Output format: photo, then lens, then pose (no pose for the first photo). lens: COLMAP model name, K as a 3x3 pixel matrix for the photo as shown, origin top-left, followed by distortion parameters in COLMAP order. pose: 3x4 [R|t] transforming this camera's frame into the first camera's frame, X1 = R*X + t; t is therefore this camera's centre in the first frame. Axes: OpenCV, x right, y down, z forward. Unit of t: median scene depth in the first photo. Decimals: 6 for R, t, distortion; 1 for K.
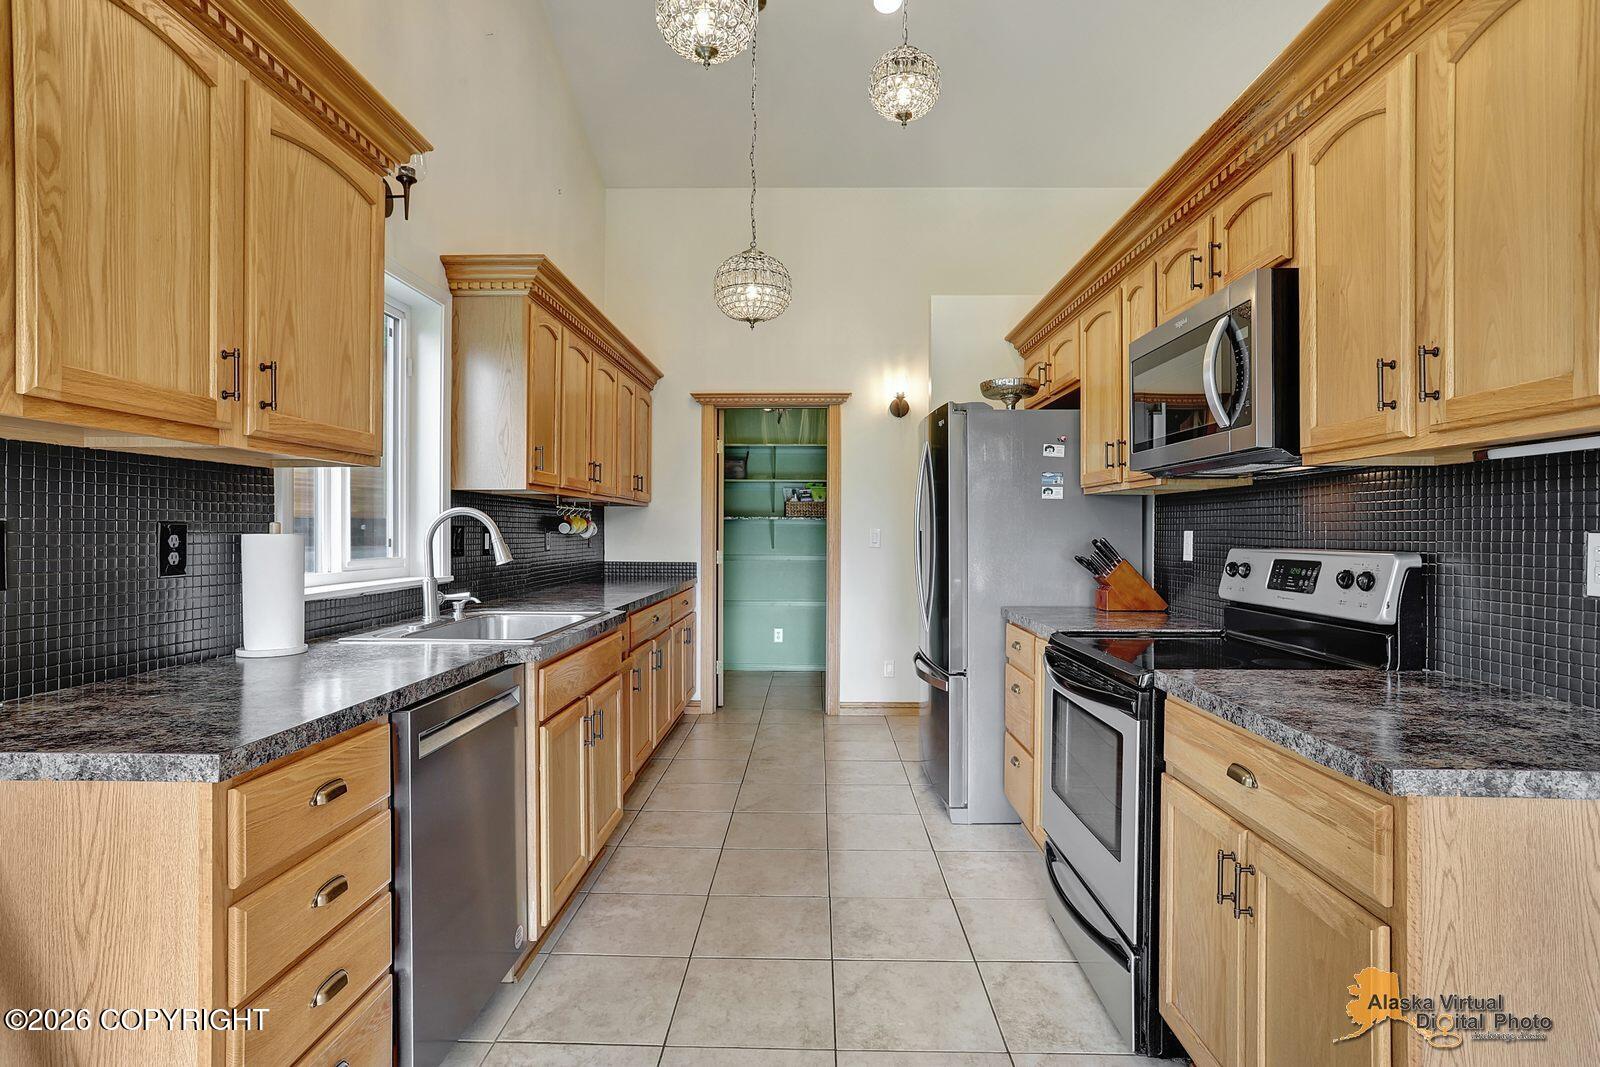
lens RADIAL K [[834.4, 0, 786.8], [0, 834.4, 527.8], [0, 0, 1]] dist [-0.070321, 0.042839]
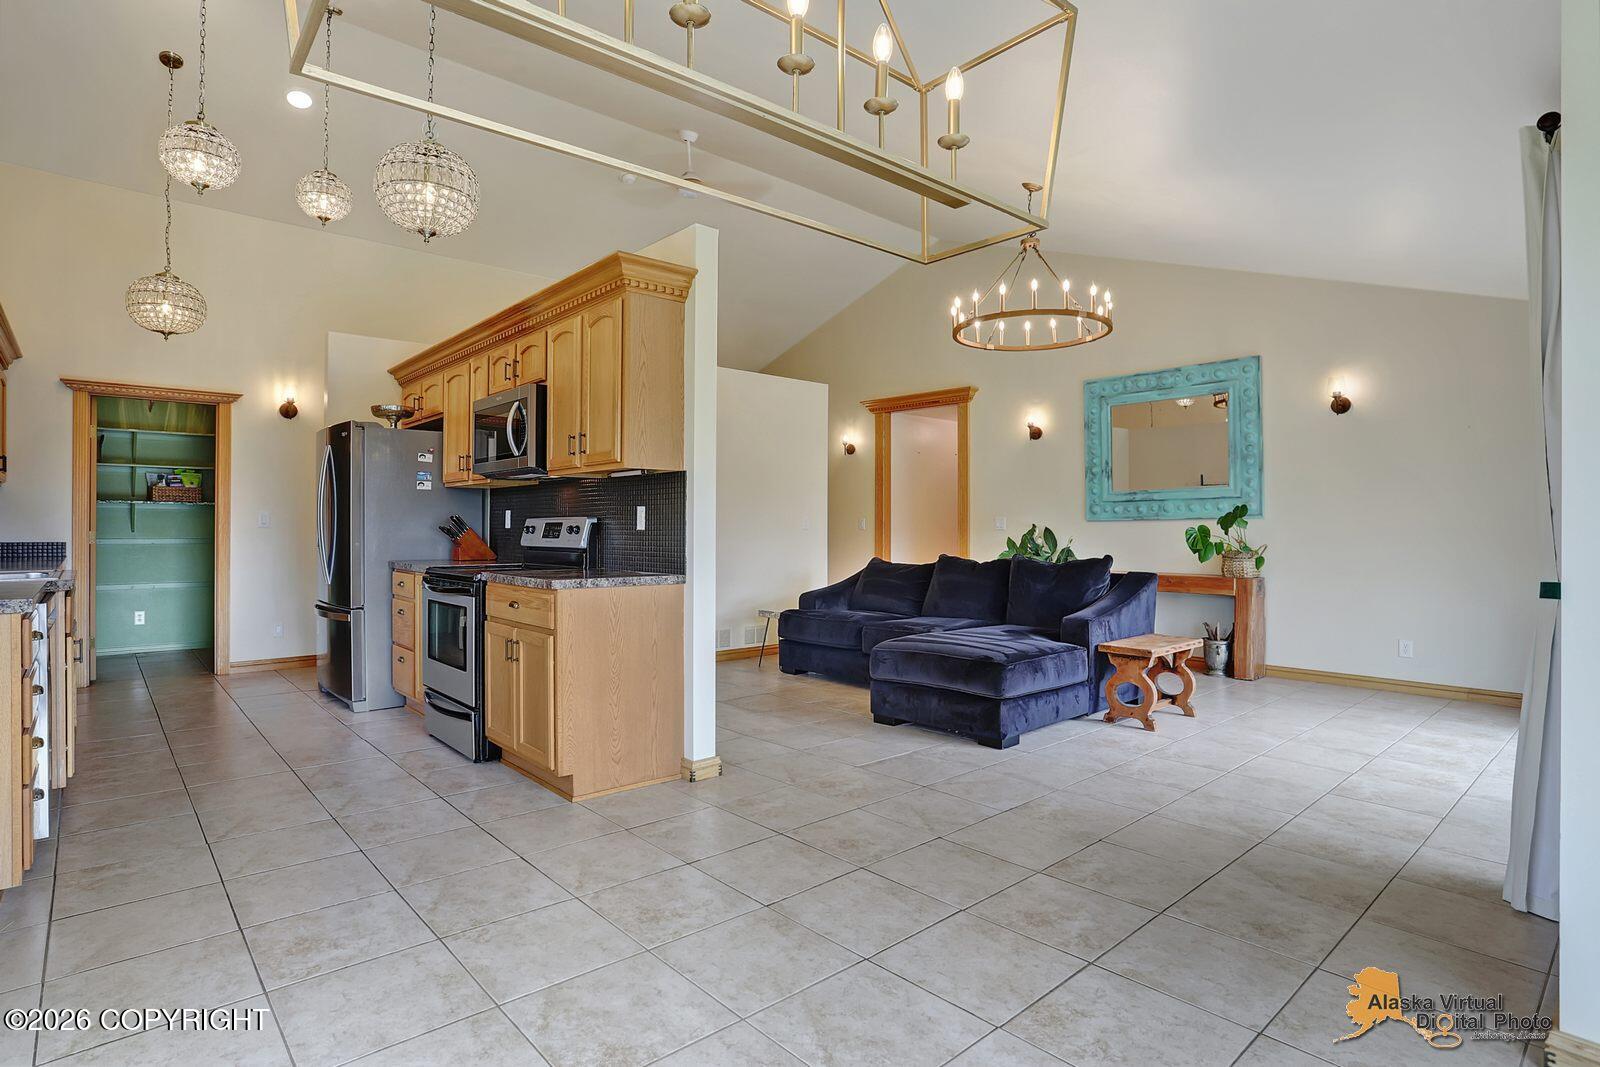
lens RADIAL K [[834.4, 0, 786.8], [0, 834.4, 527.8], [0, 0, 1]] dist [-0.070321, 0.042839]
pose [[0.737651, -0.000252, 0.675182, -0.228686], [-0.003769, 0.999983, 0.004491, 0.028577], [-0.675171, -0.005858, 0.737638, -0.617586]]
